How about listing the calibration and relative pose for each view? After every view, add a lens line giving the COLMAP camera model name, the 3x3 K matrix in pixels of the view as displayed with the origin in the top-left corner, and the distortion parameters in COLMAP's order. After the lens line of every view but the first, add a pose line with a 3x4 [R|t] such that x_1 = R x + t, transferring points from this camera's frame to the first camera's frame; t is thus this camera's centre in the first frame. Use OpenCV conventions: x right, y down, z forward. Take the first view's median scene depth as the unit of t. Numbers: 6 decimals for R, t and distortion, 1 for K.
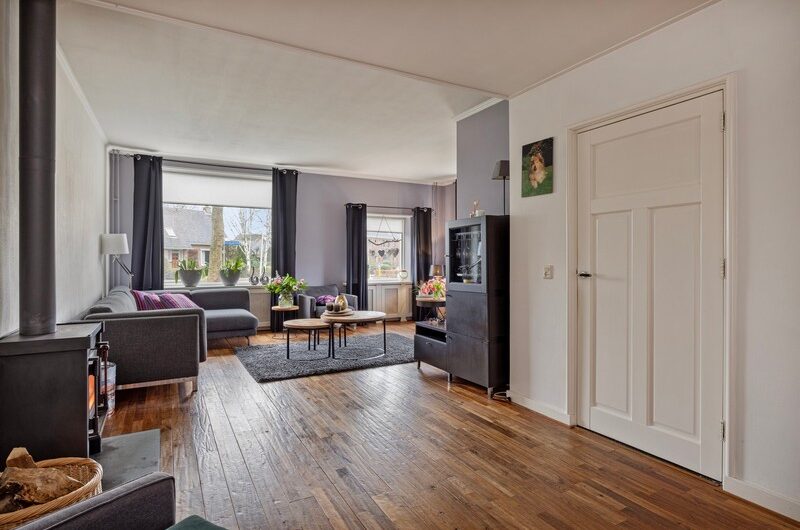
lens RADIAL K [[433.4, 0, 401.9], [0, 433.4, 264.5], [0, 0, 1]] dist [-0.005546, -0.000660]
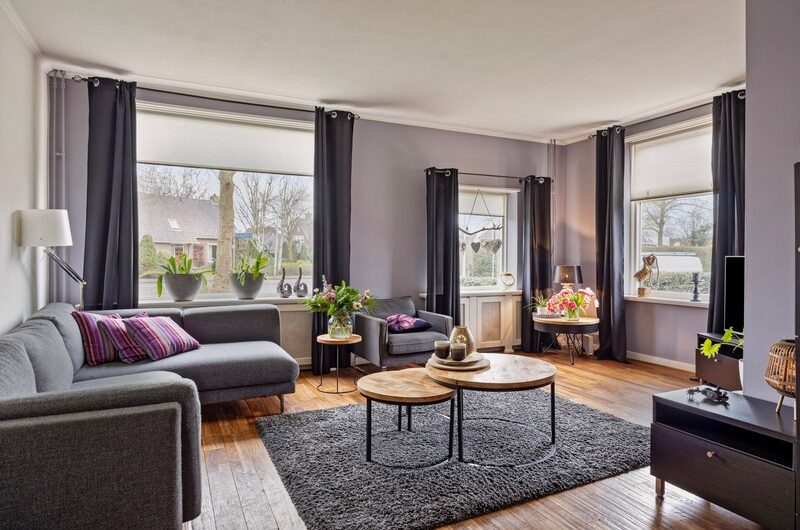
lens RADIAL K [[472.6, 0, 398.1], [0, 472.6, 261.3], [0, 0, 1]] dist [0.004125, -0.000053]
pose [[0.998575, 0.003810, -0.053237, -0.143248], [-0.003812, 0.999993, 0.000068, -0.005164], [0.053237, 0.000135, 0.998582, 0.331688]]
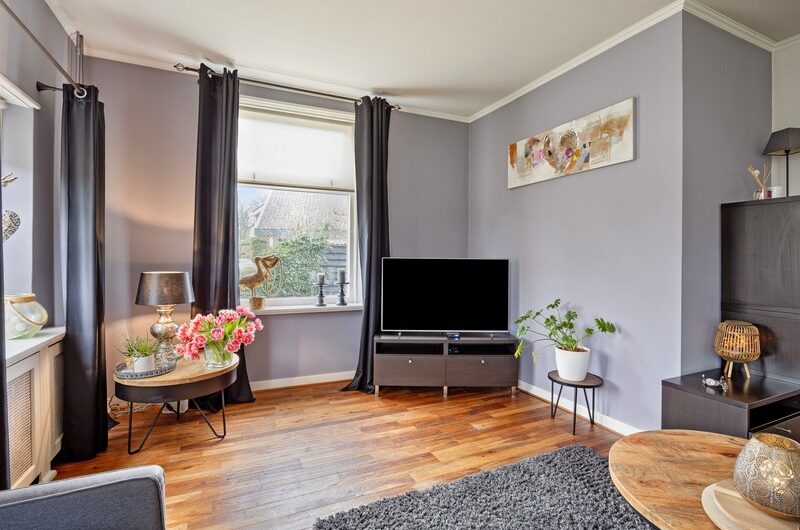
lens RADIAL K [[381.1, 0, 399.7], [0, 381.1, 264.3], [0, 0, 1]] dist [-0.000744, -0.000013]
pose [[0.074146, -0.008806, 0.997208, -0.256499], [0.001726, 0.999961, 0.008702, -0.009086], [-0.997246, 0.001075, 0.074159, 0.896376]]
